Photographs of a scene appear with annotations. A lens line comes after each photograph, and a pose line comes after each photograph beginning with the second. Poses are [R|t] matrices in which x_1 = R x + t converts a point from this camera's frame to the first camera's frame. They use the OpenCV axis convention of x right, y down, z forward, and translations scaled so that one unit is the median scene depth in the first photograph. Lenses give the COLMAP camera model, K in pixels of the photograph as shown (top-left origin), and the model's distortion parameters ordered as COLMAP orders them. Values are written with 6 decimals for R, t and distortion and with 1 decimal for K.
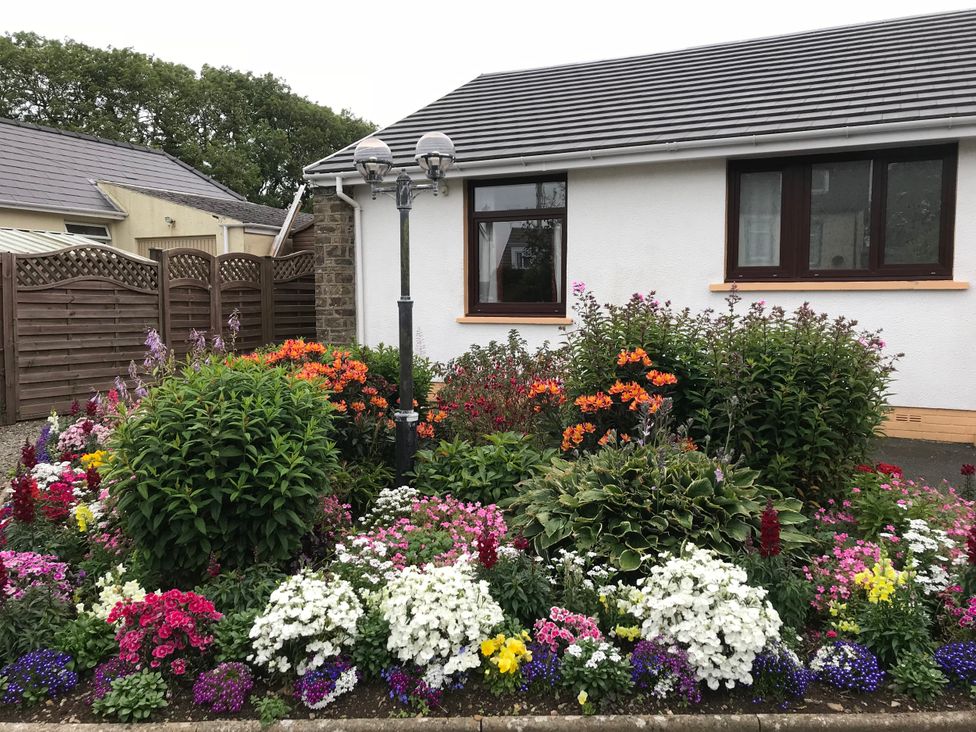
lens RADIAL K [[801.5, 0, 488.0], [0, 801.5, 366.0], [0, 0, 1]] dist [-0.003668, -0.009681]
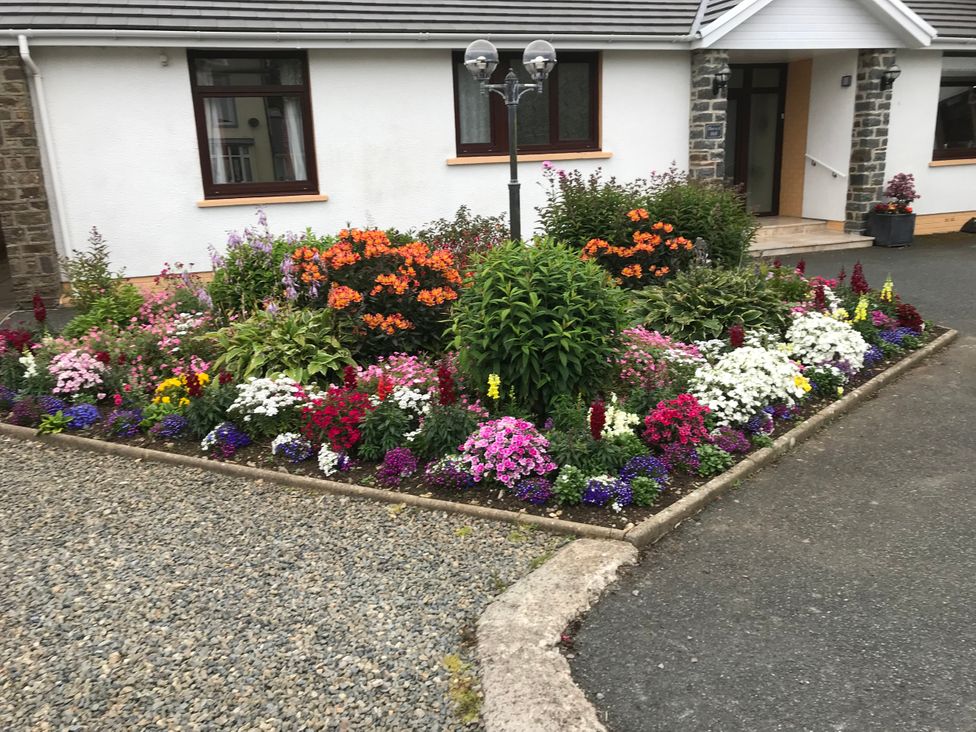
lens RADIAL K [[801.5, 0, 488.0], [0, 801.5, 366.0], [0, 0, 1]] dist [-0.003668, -0.009681]
pose [[0.681225, -0.208696, 0.701697, -0.517135], [0.092351, 0.975346, 0.200427, -0.029518], [-0.726226, -0.071734, 0.683703, 0.089917]]
